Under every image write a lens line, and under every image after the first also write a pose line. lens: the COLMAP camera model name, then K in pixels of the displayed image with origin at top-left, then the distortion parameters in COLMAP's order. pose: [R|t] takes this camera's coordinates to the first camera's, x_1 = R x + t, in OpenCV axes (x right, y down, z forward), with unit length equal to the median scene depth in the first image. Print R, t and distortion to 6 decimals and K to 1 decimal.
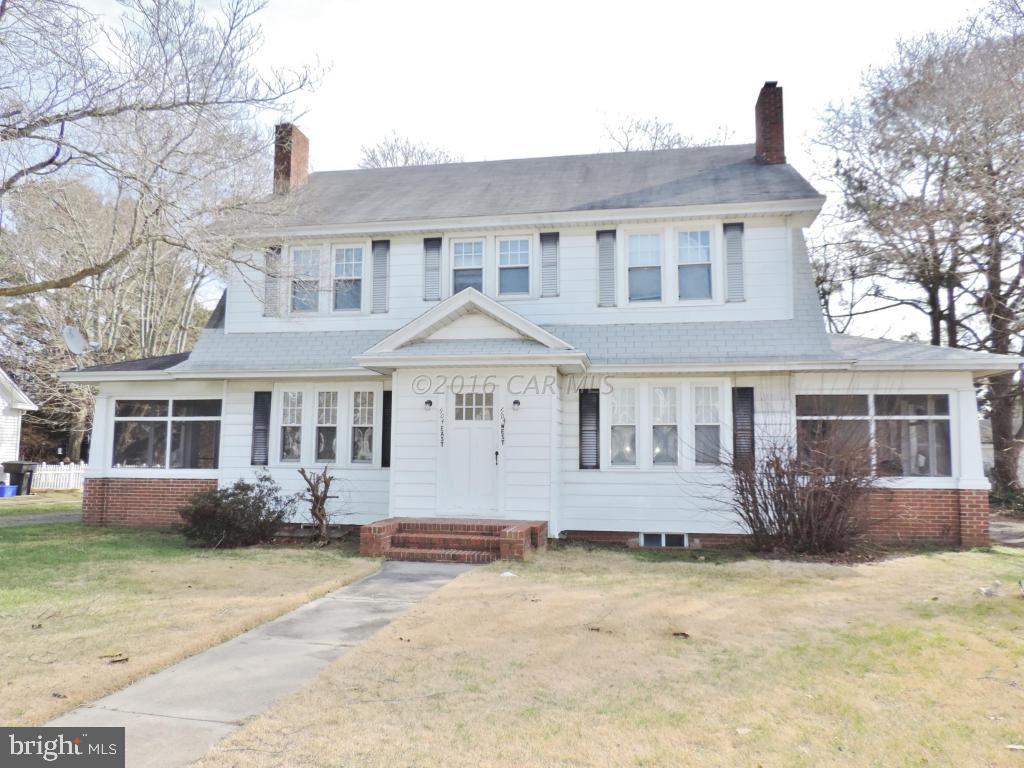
lens RADIAL K [[731.2, 0, 512.6], [0, 731.2, 383.2], [0, 0, 1]] dist [-0.030153, 0.001027]
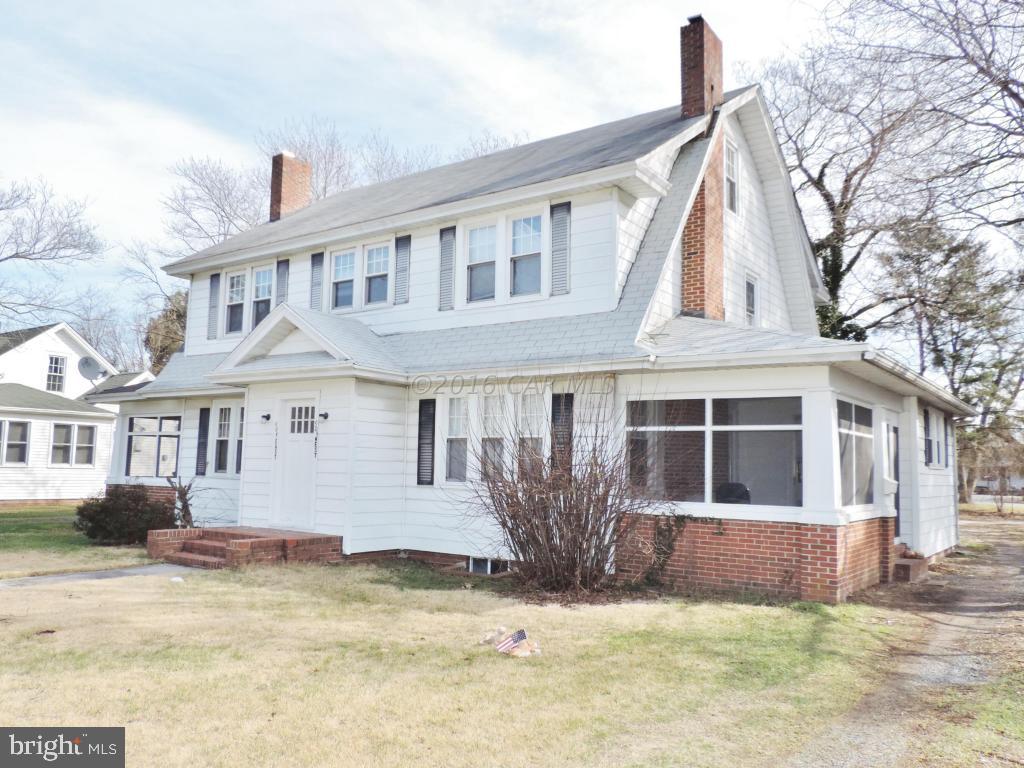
lens RADIAL K [[816.3, 0, 514.4], [0, 816.3, 385.4], [0, 0, 1]] dist [-0.006701, -0.000218]
pose [[0.903032, -0.029957, -0.428528, 0.652441], [0.026222, 0.999549, -0.014619, 0.008257], [0.428773, 0.001964, 0.903410, 0.102353]]
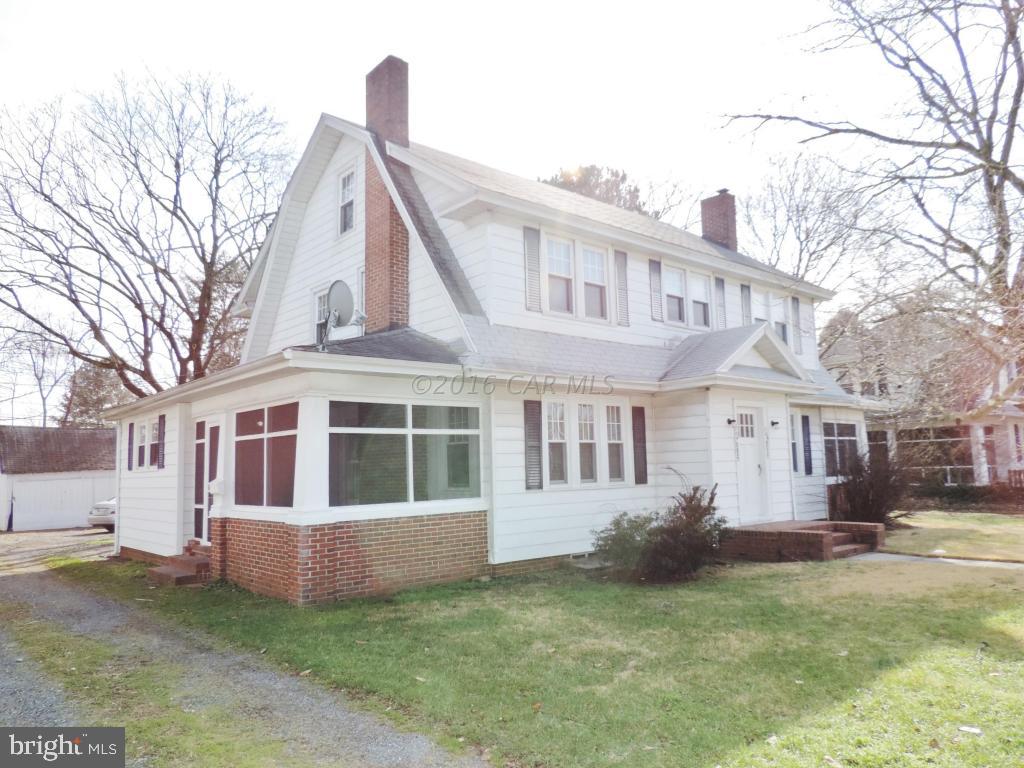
lens RADIAL K [[731.2, 0, 512.9], [0, 731.2, 380.3], [0, 0, 1]] dist [-0.030153, 0.001027]
pose [[0.629460, 0.067363, 0.774108, -1.088436], [-0.052319, 0.997649, -0.044273, 0.028746], [-0.775270, -0.012632, 0.631504, 0.531965]]
